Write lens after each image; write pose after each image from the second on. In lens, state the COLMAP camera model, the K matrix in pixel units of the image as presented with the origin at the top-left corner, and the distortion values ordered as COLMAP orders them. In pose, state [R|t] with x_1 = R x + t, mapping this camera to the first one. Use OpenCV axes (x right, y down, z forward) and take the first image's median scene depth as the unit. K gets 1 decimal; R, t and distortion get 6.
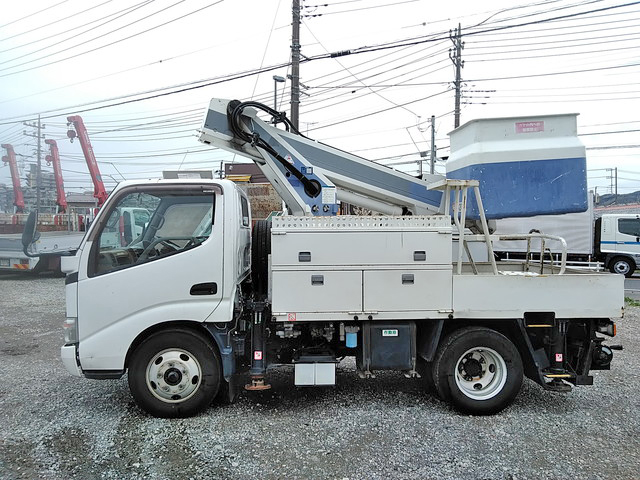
lens RADIAL K [[489.9, 0, 320.0], [0, 489.9, 240.0], [0, 0, 1]] dist [0.012244, -0.003492]
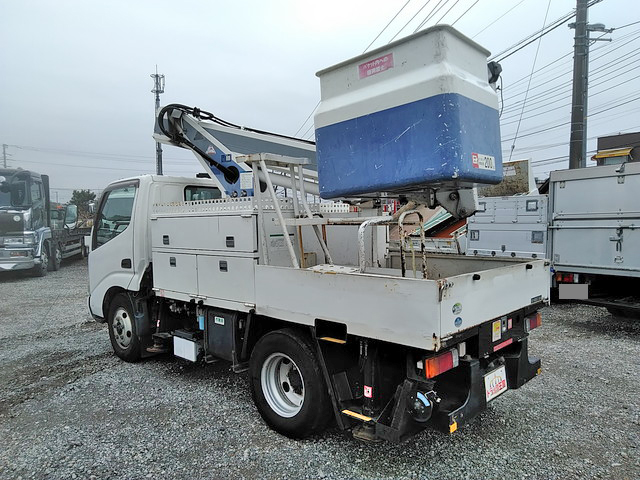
lens RADIAL K [[489.9, 0, 320.0], [0, 489.9, 240.0], [0, 0, 1]] dist [0.012244, -0.003492]
pose [[0.670558, 0.022051, -0.741529, 0.980464], [-0.001517, 0.999597, 0.028352, 0.002435], [0.741855, -0.017887, 0.670321, 0.494285]]
